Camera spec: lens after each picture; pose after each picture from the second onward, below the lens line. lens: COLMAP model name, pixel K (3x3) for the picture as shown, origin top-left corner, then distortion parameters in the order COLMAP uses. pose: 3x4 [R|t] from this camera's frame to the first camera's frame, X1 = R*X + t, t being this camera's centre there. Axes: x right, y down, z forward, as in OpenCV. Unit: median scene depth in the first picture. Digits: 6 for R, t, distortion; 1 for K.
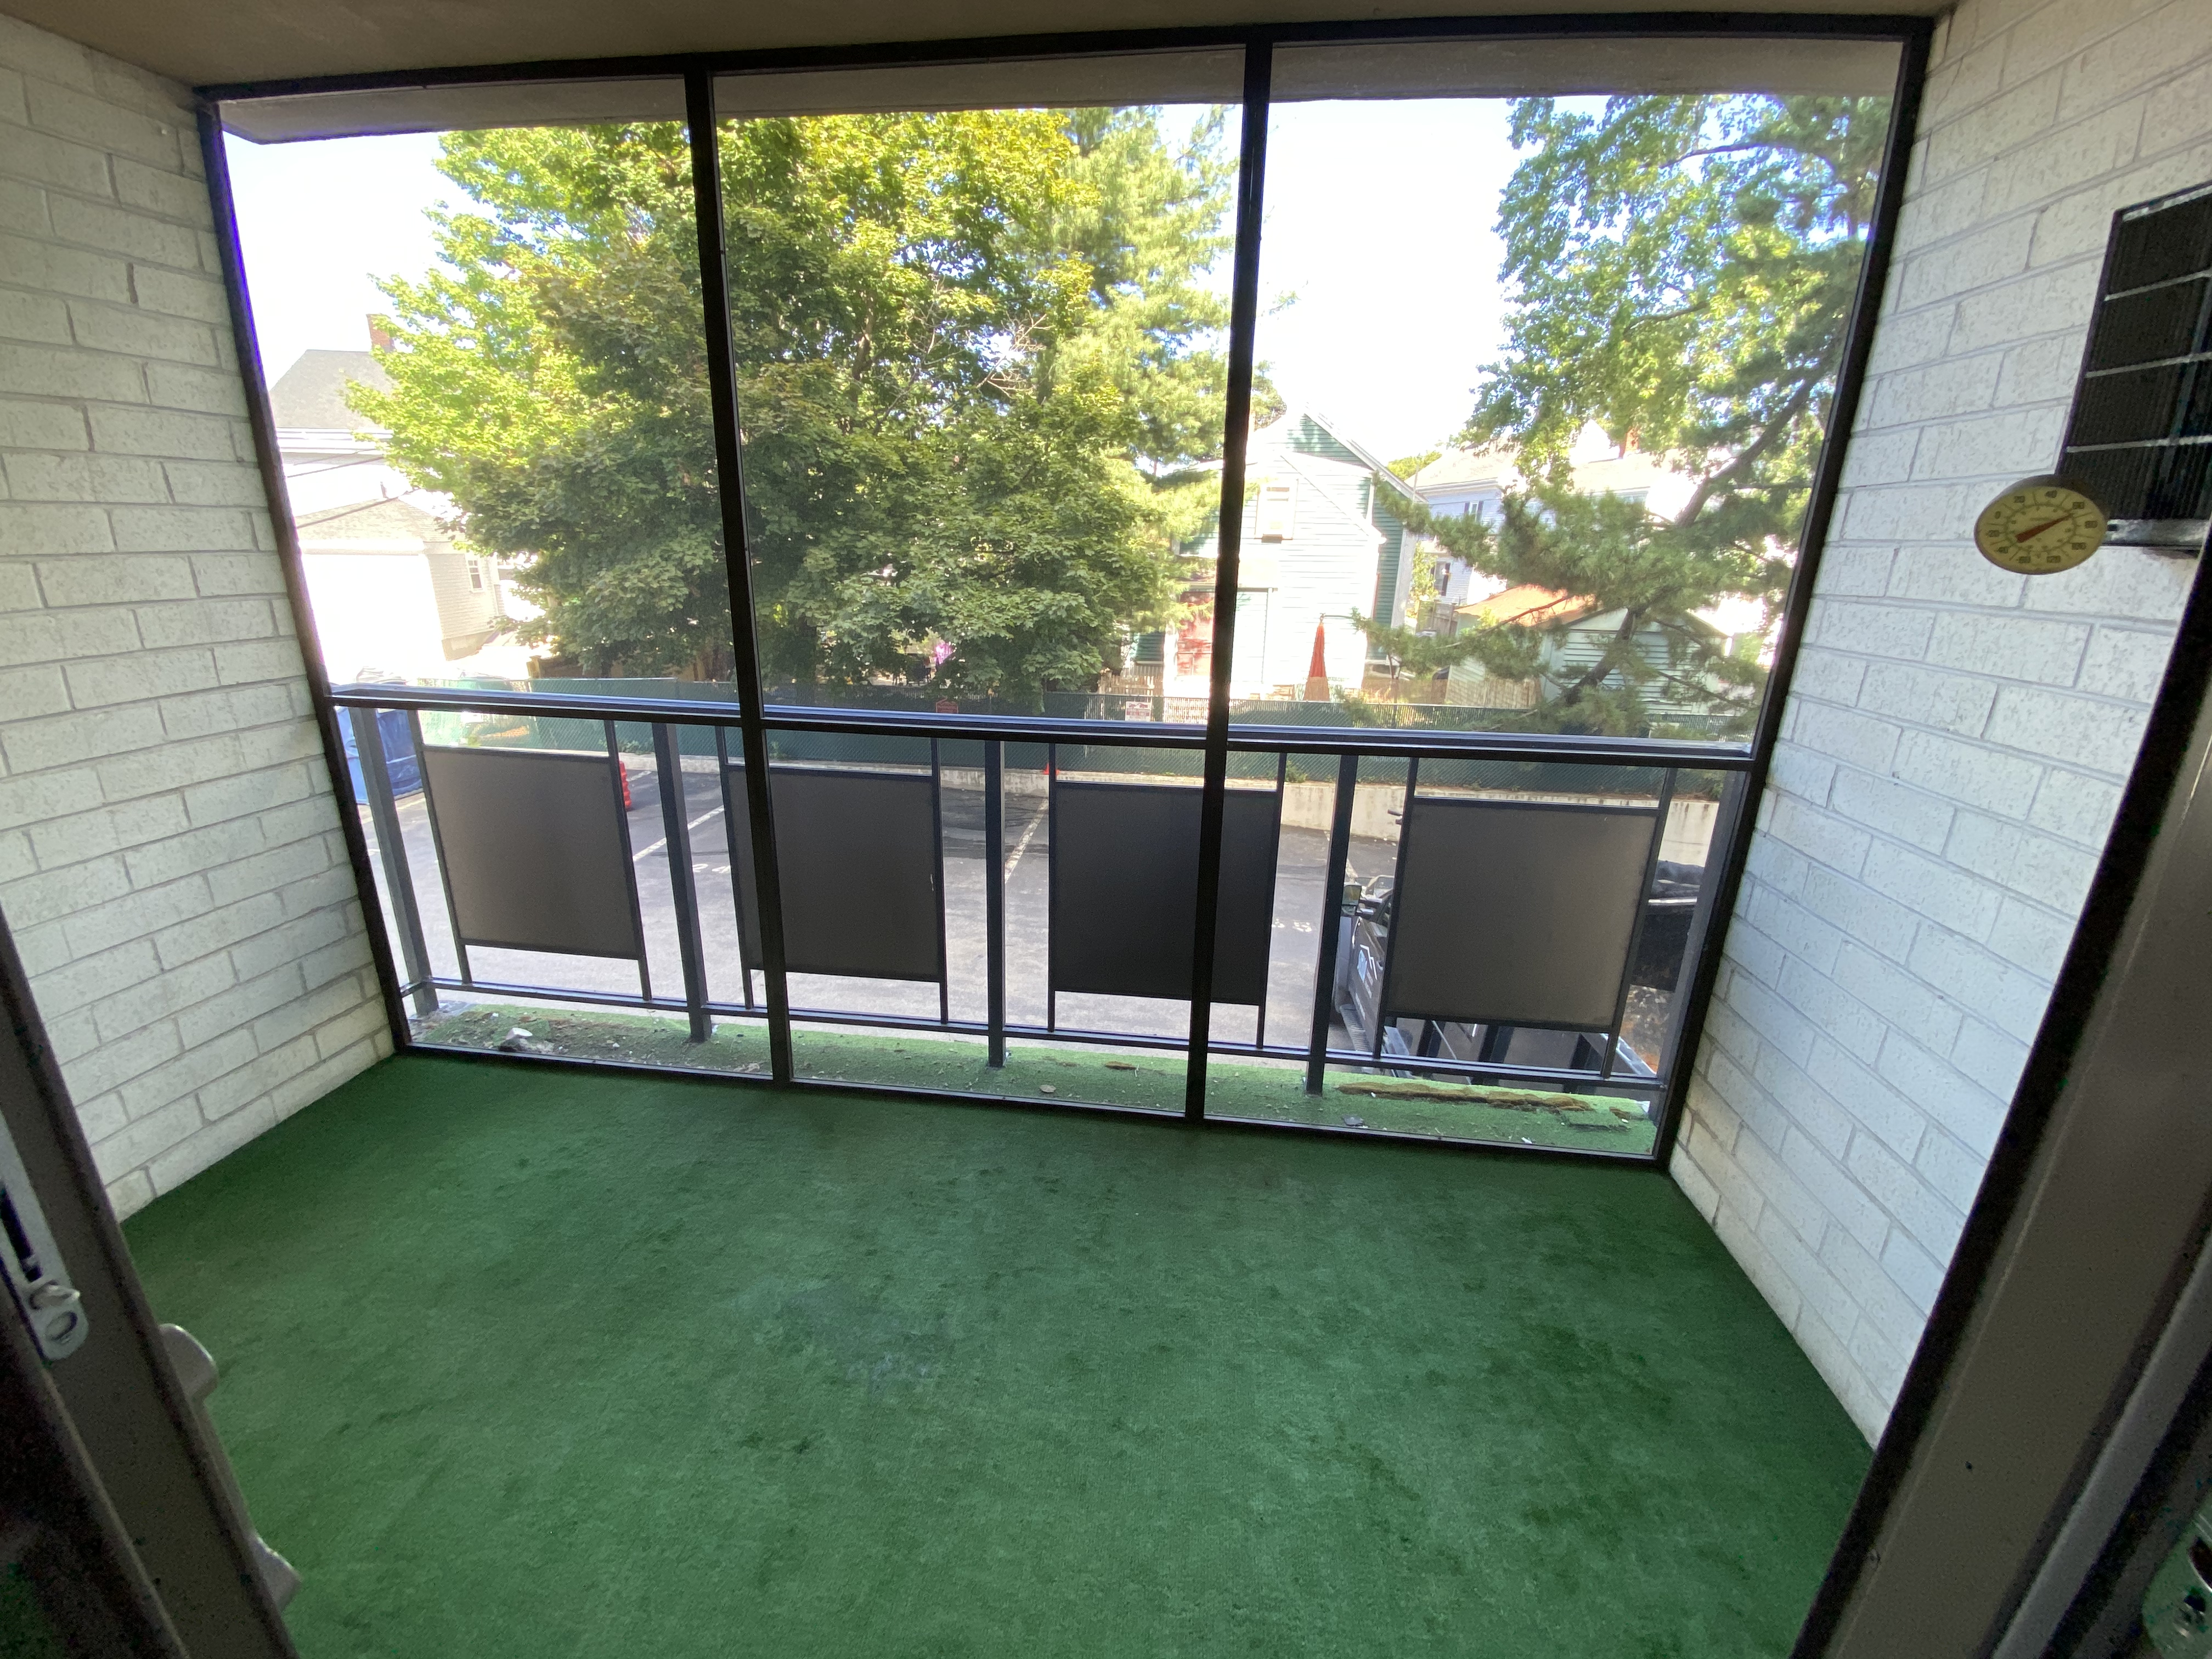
lens RADIAL K [[900.9, 0, 1101.1], [0, 900.9, 826.9], [0, 0, 1]] dist [0.052028, -0.031970]
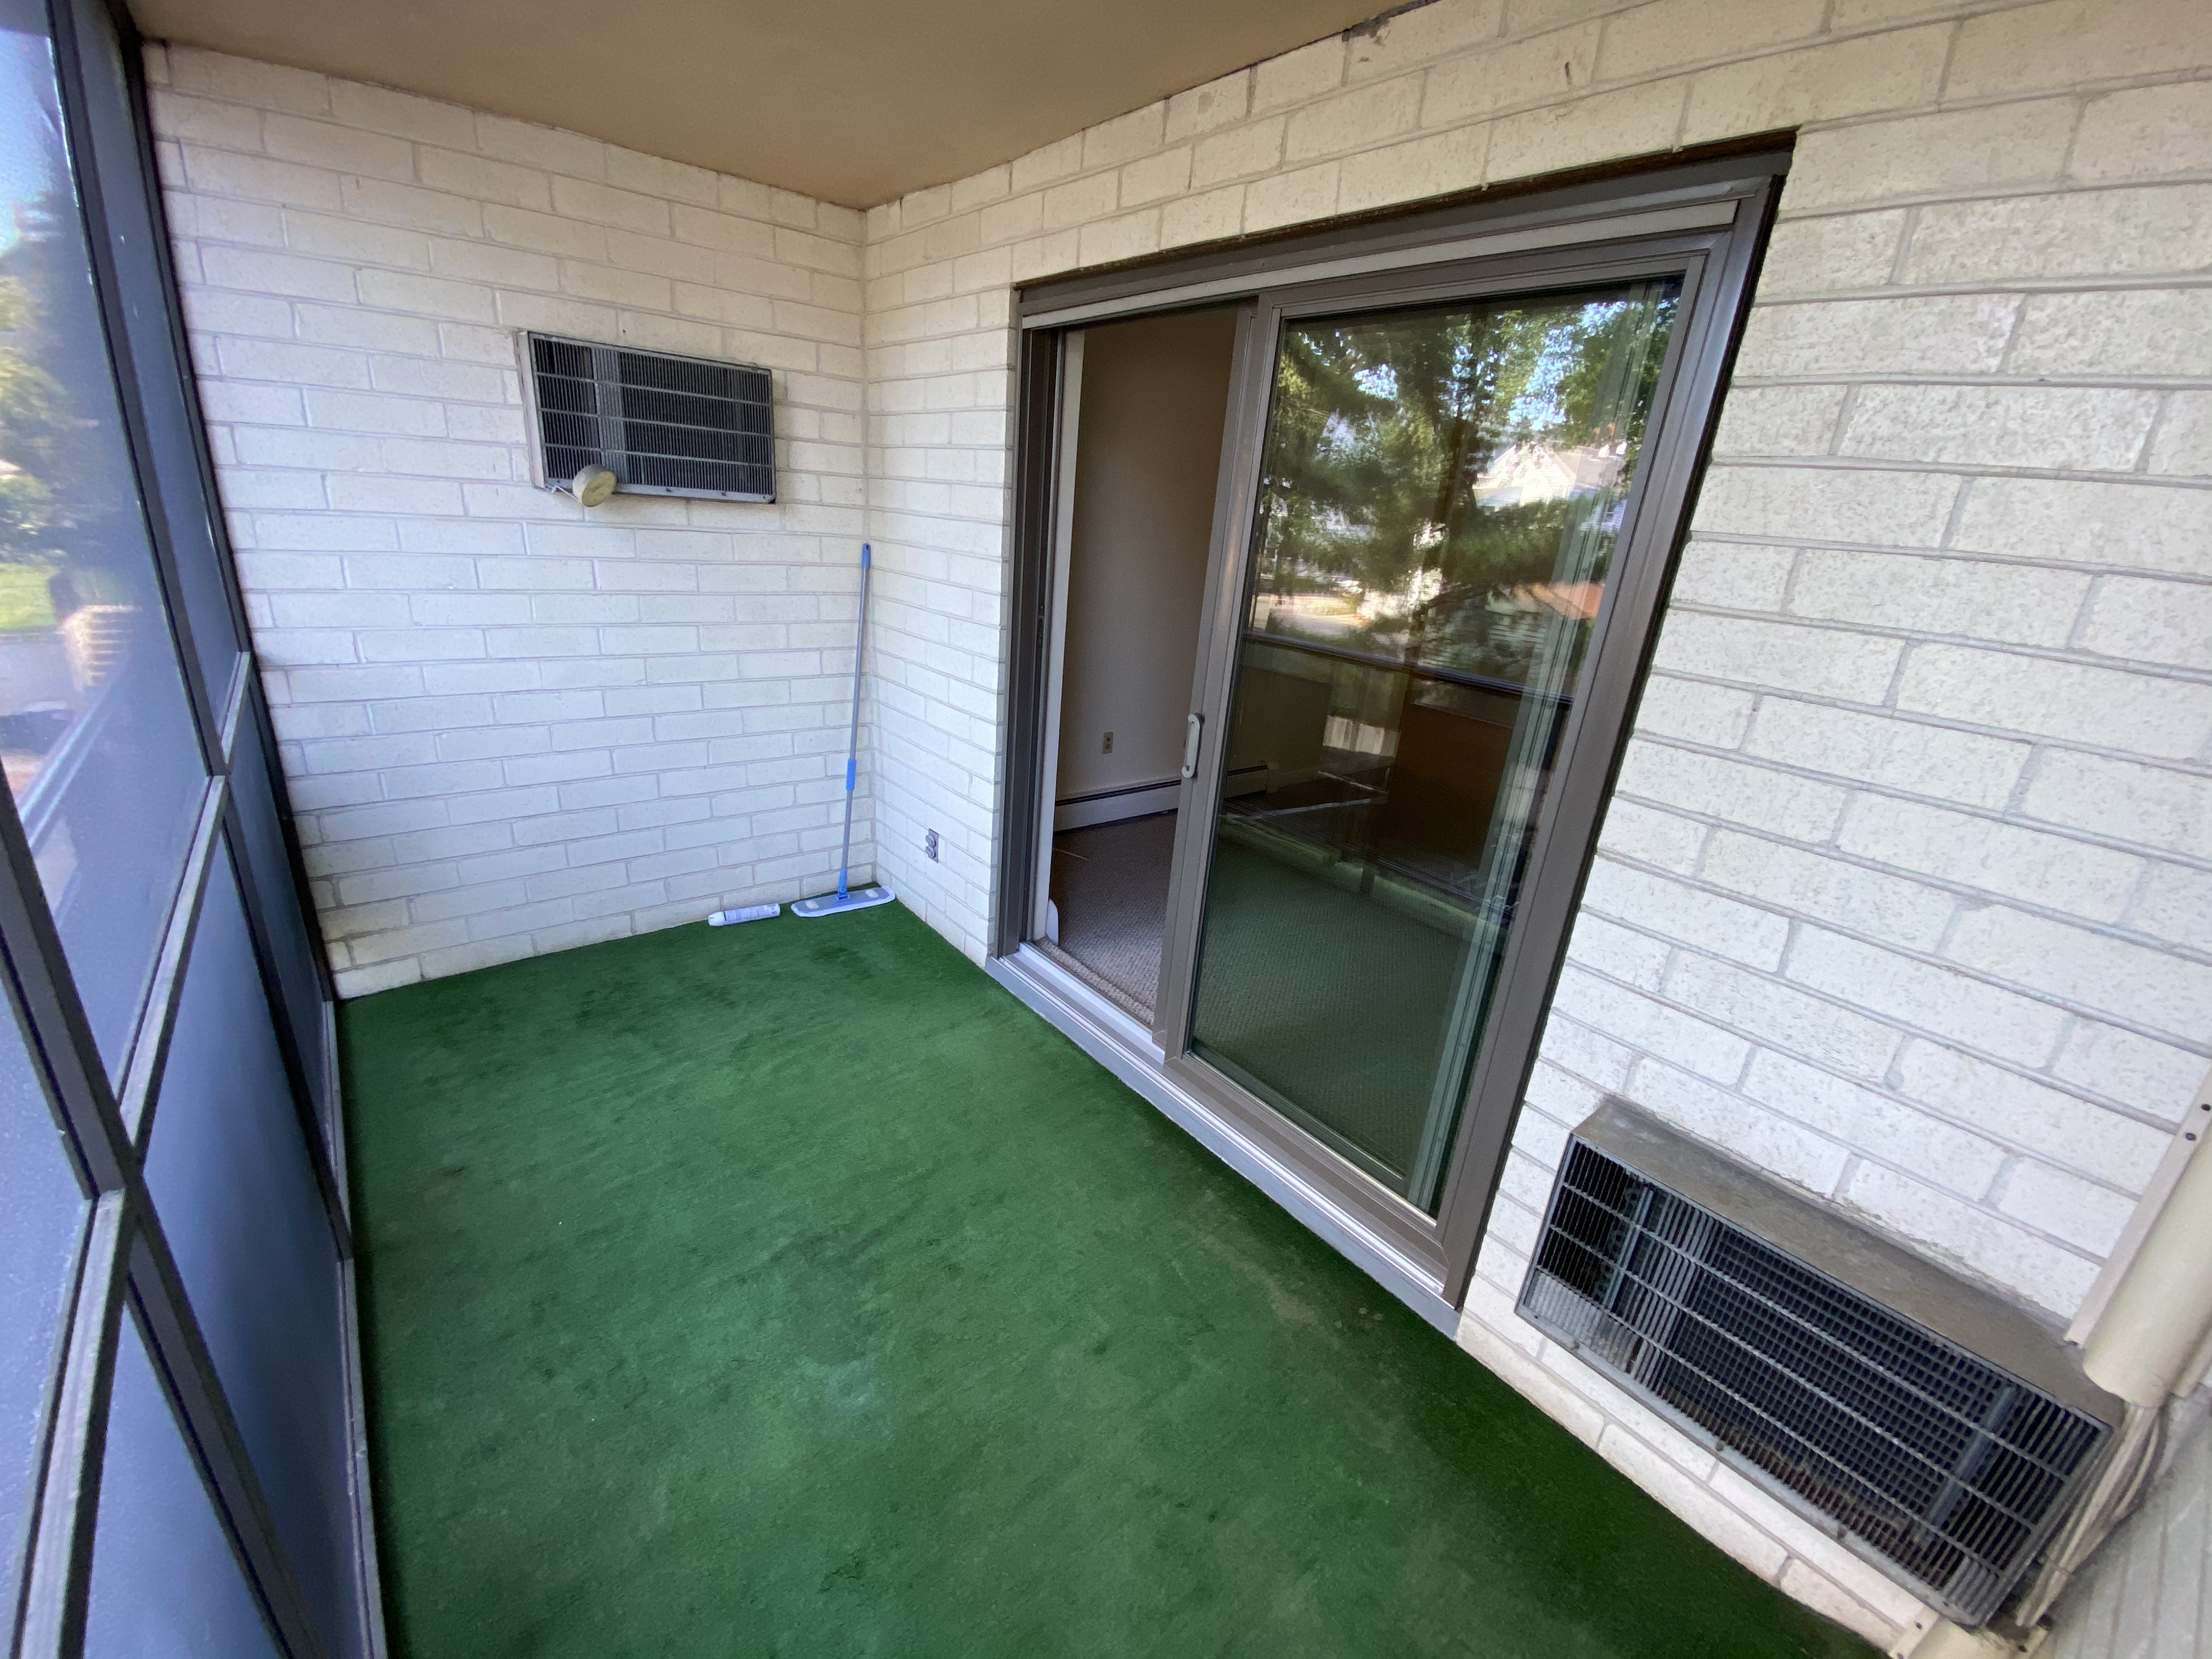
lens RADIAL K [[900.9, 0, 1101.1], [0, 900.9, 826.9], [0, 0, 1]] dist [0.052028, -0.031970]
pose [[-0.716099, -0.305482, 0.627601, -0.935441], [0.121502, 0.830861, 0.543054, -0.413756], [-0.687342, 0.465135, -0.557862, 1.055954]]
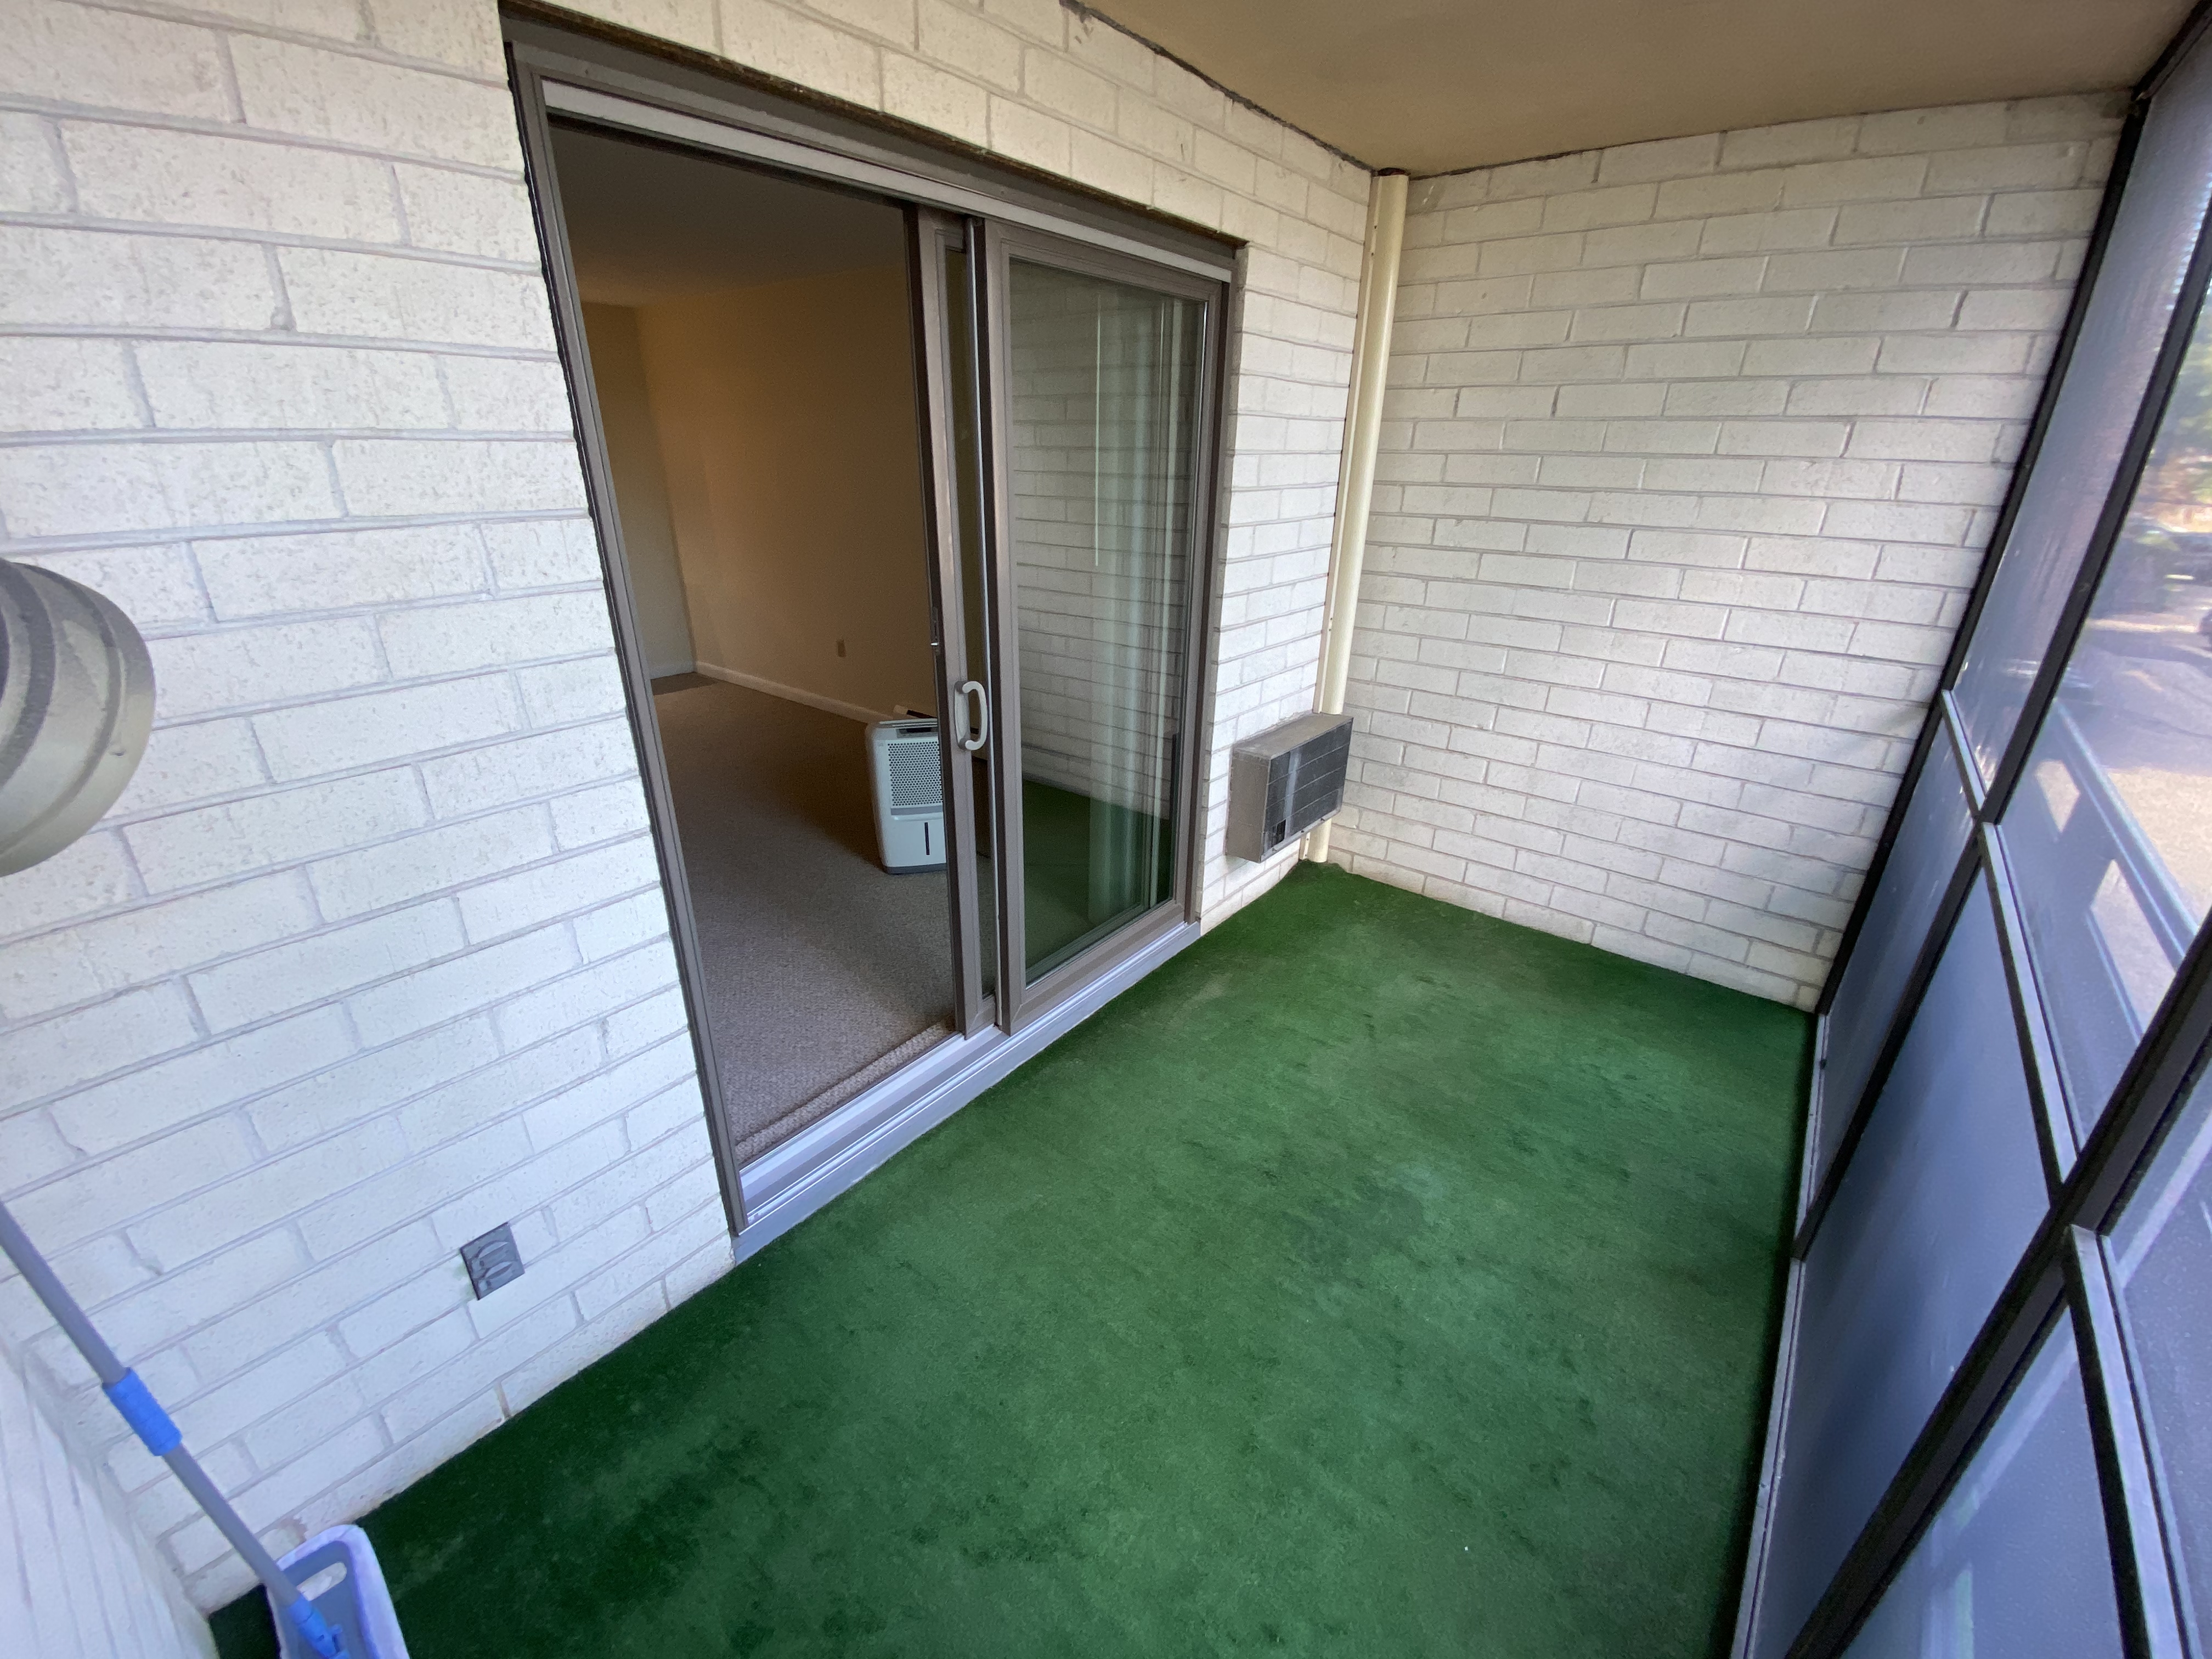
lens RADIAL K [[900.9, 0, 1101.1], [0, 900.9, 826.9], [0, 0, 1]] dist [0.052028, -0.031970]
pose [[-0.530477, 0.301416, -0.792302, 0.631682], [-0.280701, 0.819462, 0.499689, -0.325958], [0.799876, 0.487473, -0.350098, 0.836215]]
